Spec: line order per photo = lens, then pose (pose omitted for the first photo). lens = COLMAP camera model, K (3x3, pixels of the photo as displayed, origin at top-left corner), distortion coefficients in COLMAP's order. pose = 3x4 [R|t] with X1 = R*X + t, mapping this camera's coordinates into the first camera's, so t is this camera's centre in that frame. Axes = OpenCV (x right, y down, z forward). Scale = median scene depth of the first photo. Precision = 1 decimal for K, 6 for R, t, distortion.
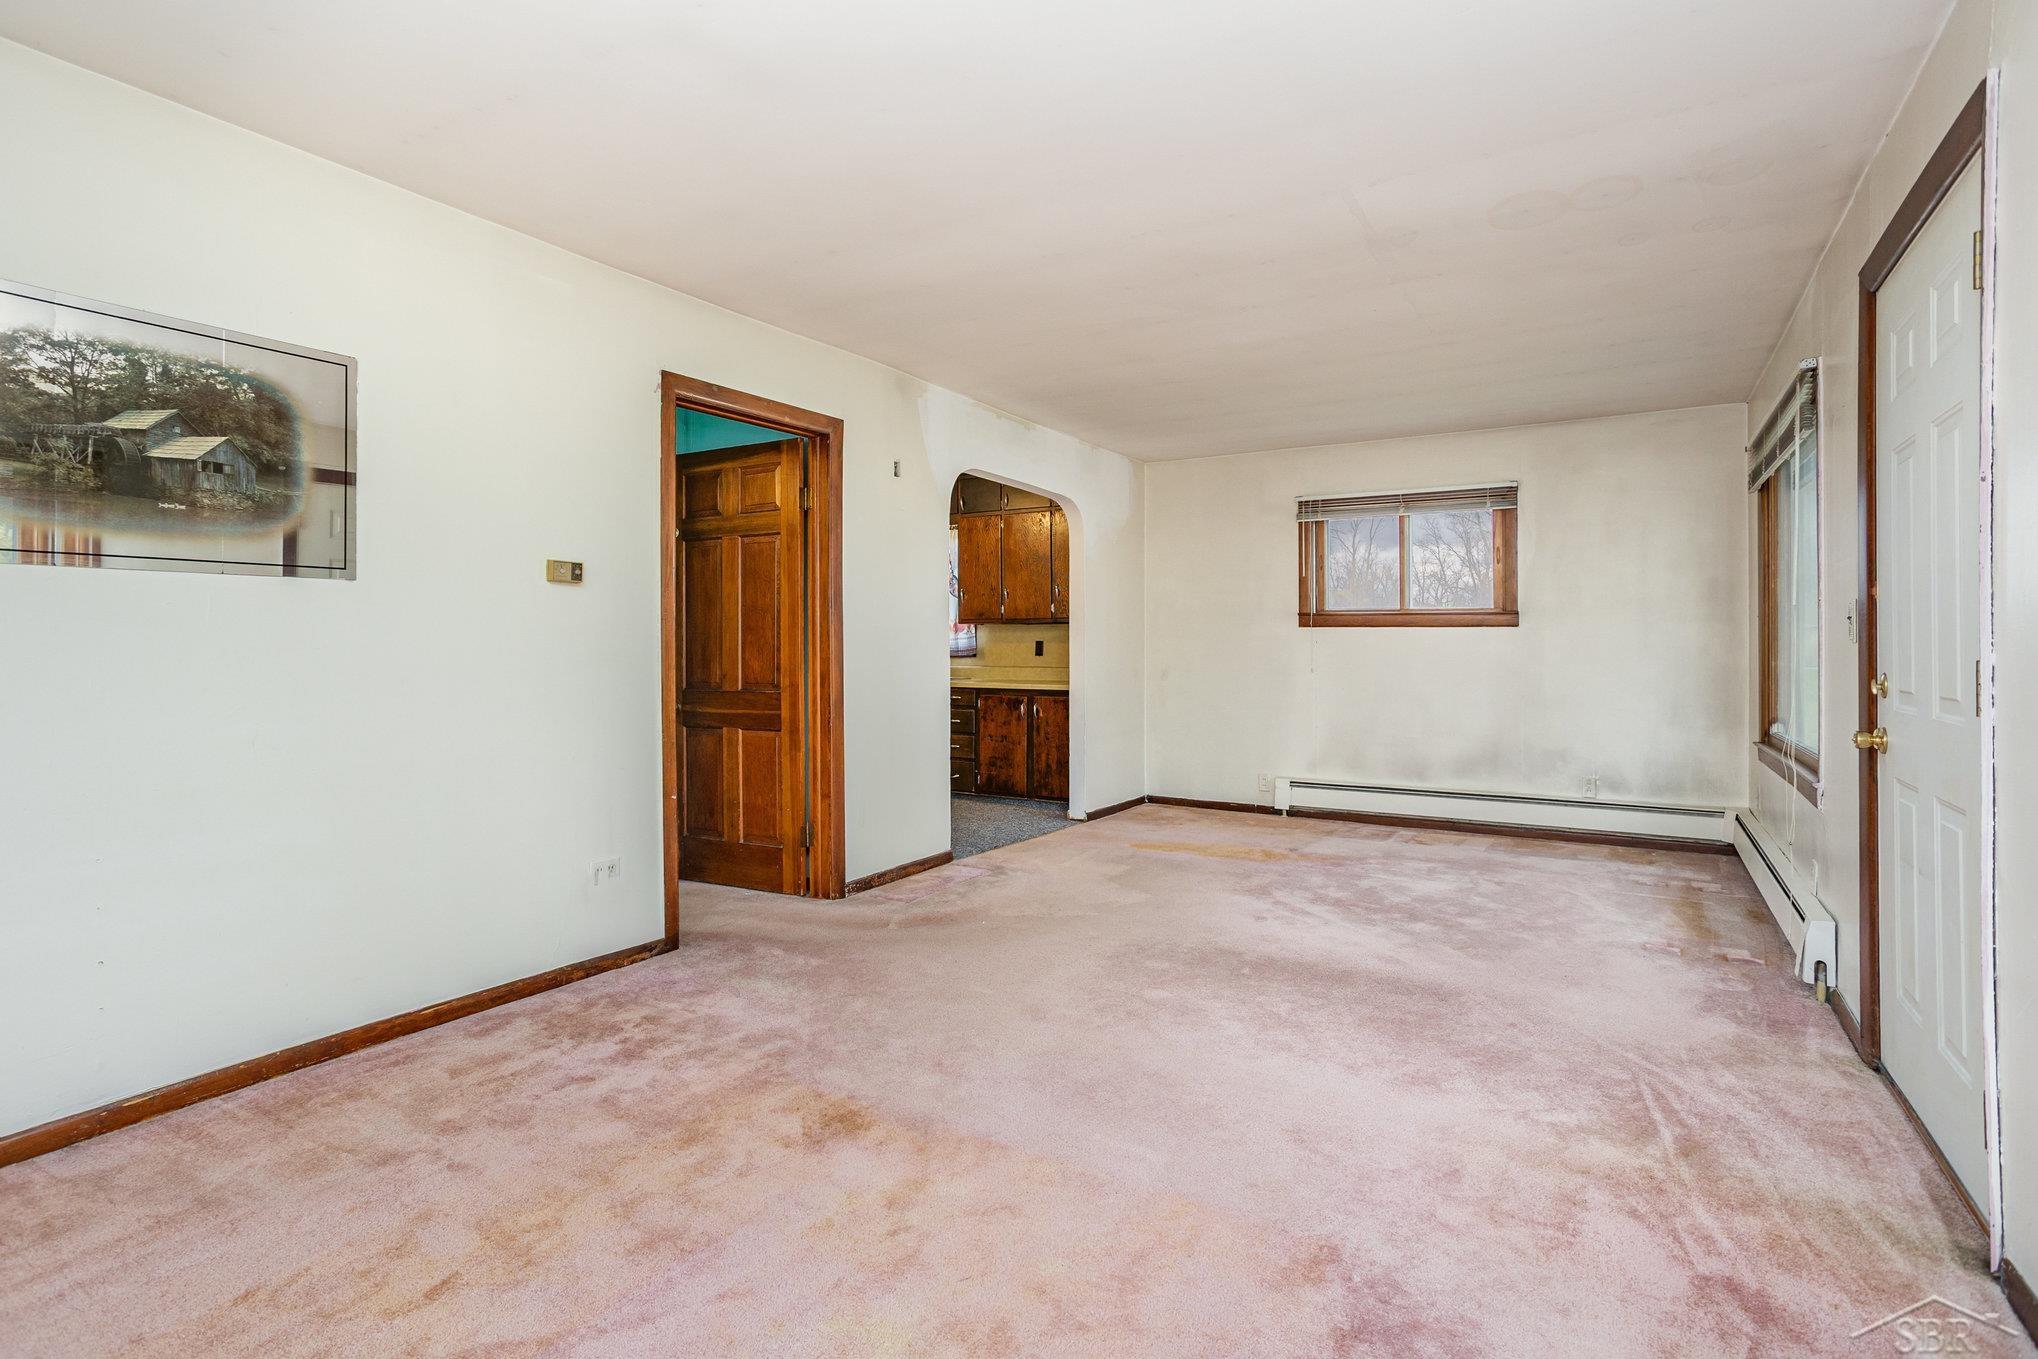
lens RADIAL K [[990.1, 0, 1018.2], [0, 990.1, 663.4], [0, 0, 1]] dist [-0.003508, -0.000067]
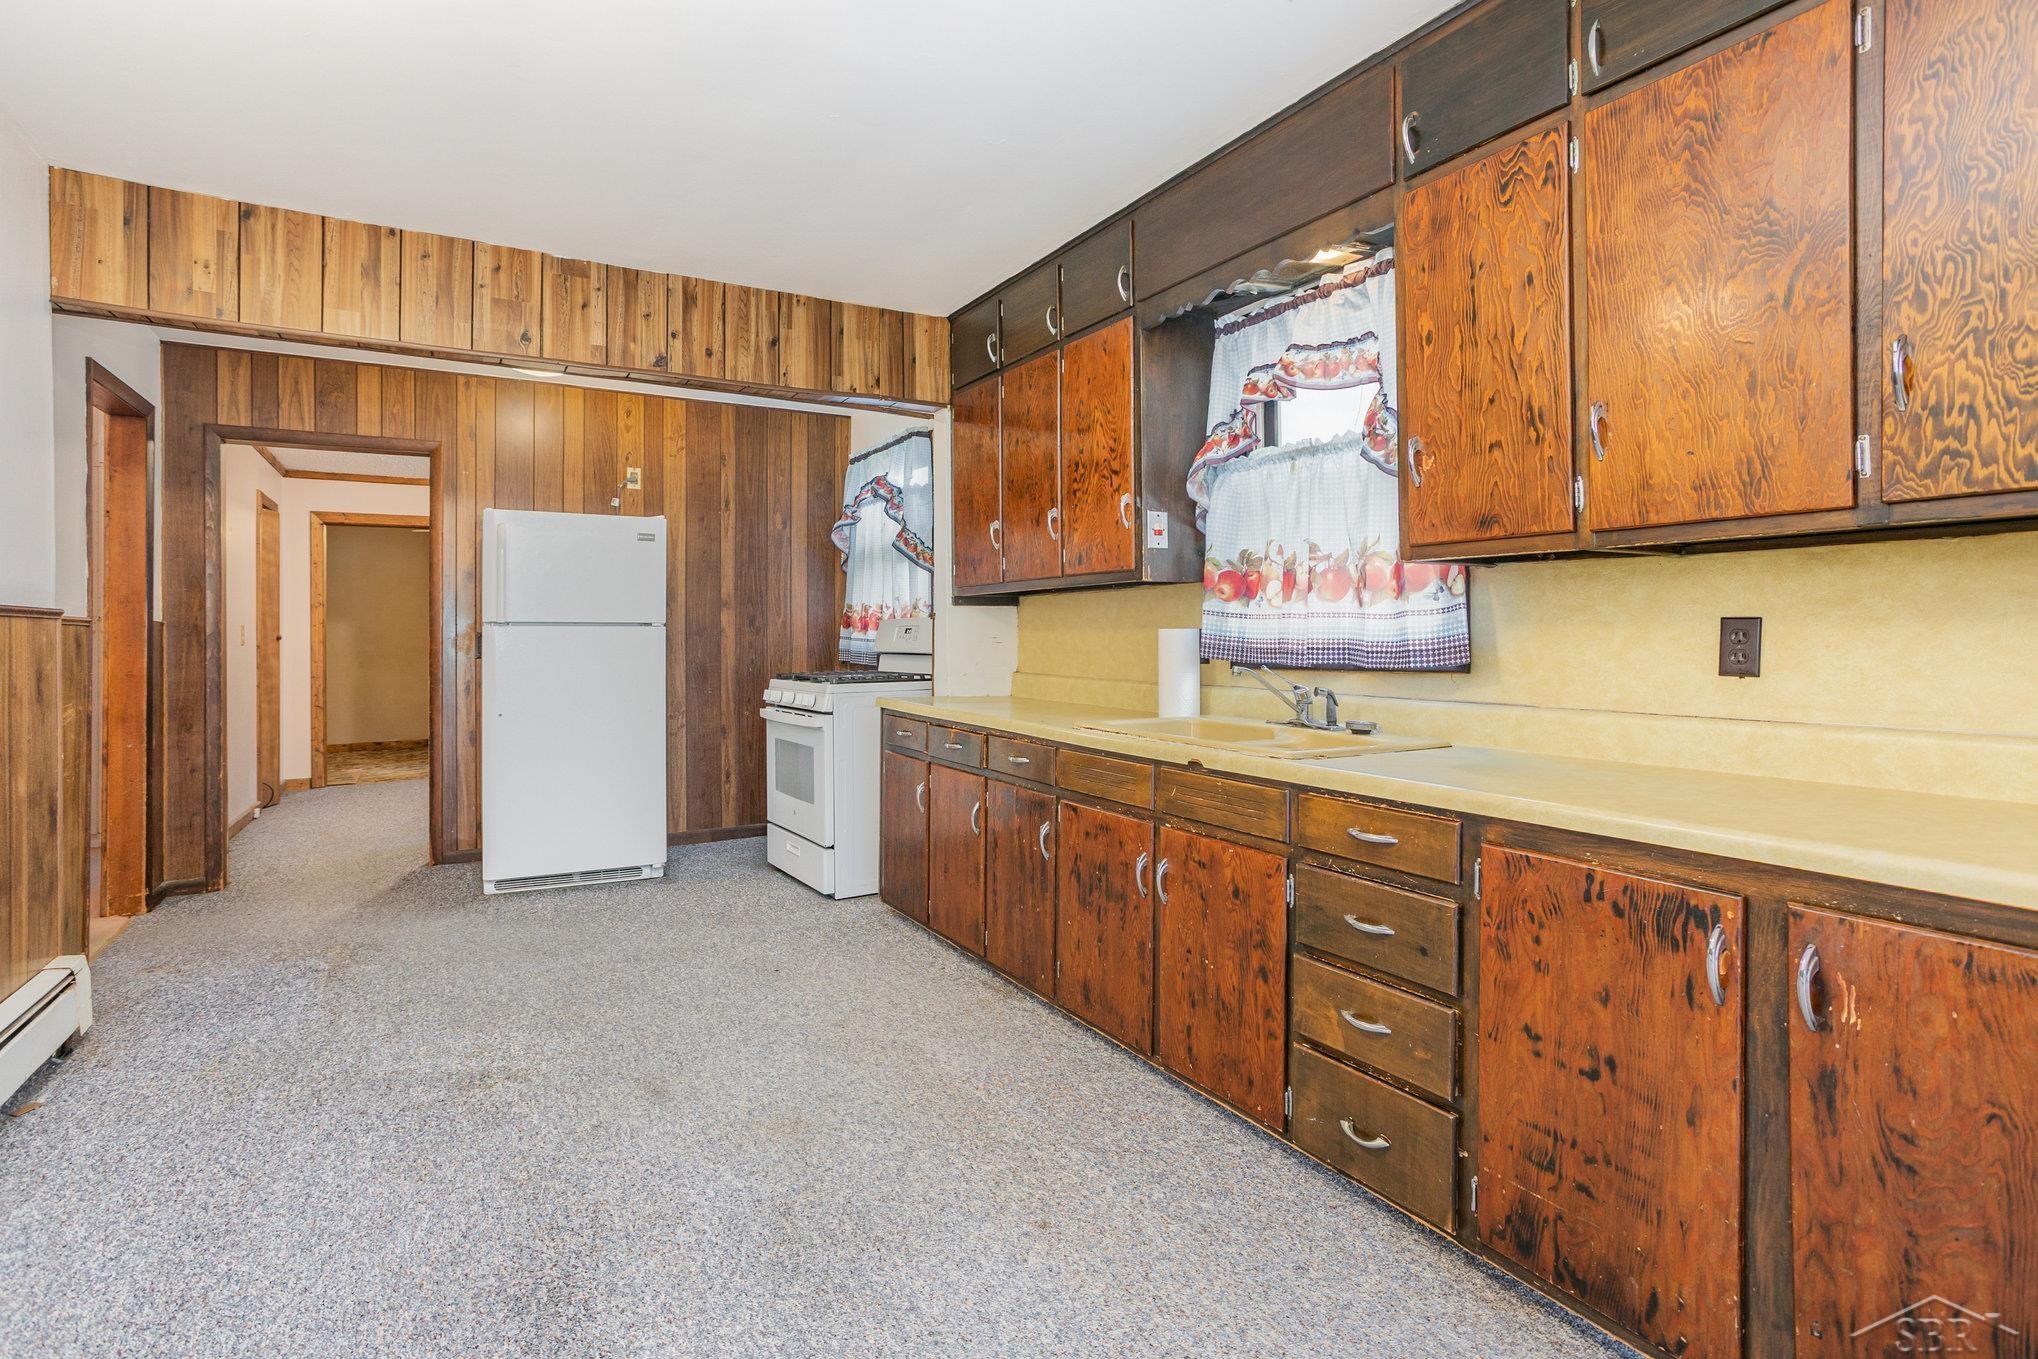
lens RADIAL K [[990.1, 0, 1018.2], [0, 990.1, 663.4], [0, 0, 1]] dist [-0.003508, -0.000067]
pose [[0.883155, -0.004563, -0.469060, -0.024668], [0.003625, 0.999989, -0.002903, -0.011085], [0.469068, 0.000864, 0.883162, 0.735391]]
